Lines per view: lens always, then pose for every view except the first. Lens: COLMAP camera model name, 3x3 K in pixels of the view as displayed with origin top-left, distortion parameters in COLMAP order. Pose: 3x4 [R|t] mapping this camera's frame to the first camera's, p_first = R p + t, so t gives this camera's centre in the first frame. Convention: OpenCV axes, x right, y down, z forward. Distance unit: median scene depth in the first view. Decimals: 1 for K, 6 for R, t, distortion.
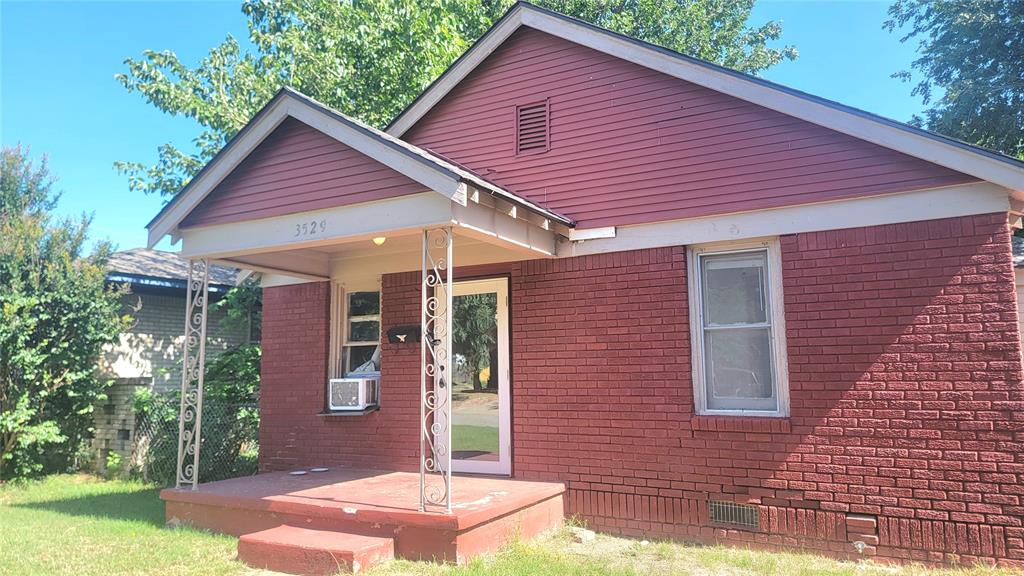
lens RADIAL K [[696.4, 0, 512.0], [0, 696.4, 288.0], [0, 0, 1]] dist [0.053030, -0.003224]
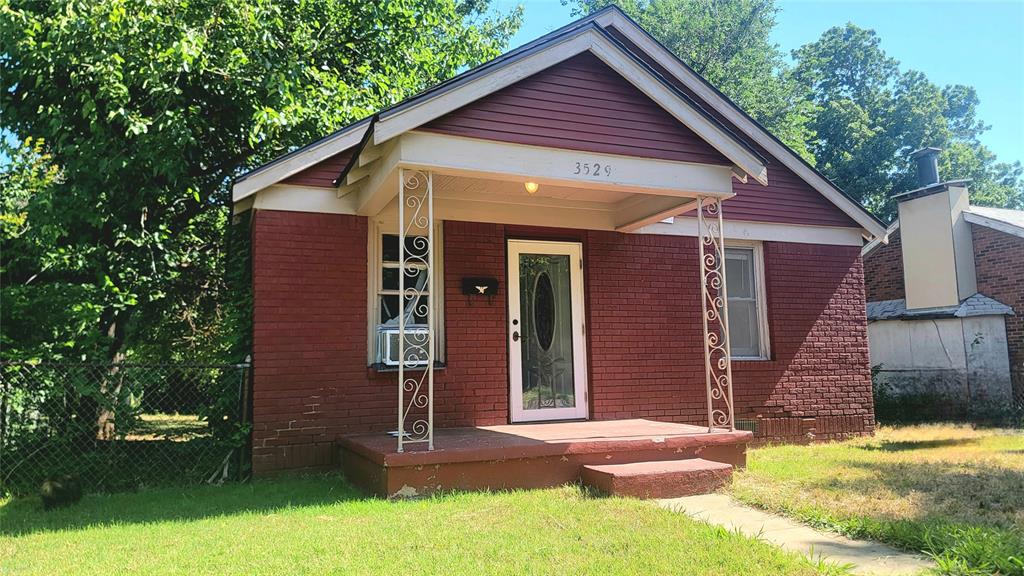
lens RADIAL K [[696.4, 0, 512.0], [0, 696.4, 288.0], [0, 0, 1]] dist [0.053030, -0.003224]
pose [[0.638458, 0.085121, 0.764935, -1.117049], [-0.089237, 0.995350, -0.036279, 0.129731], [-0.764466, -0.045098, 0.643085, 0.445338]]
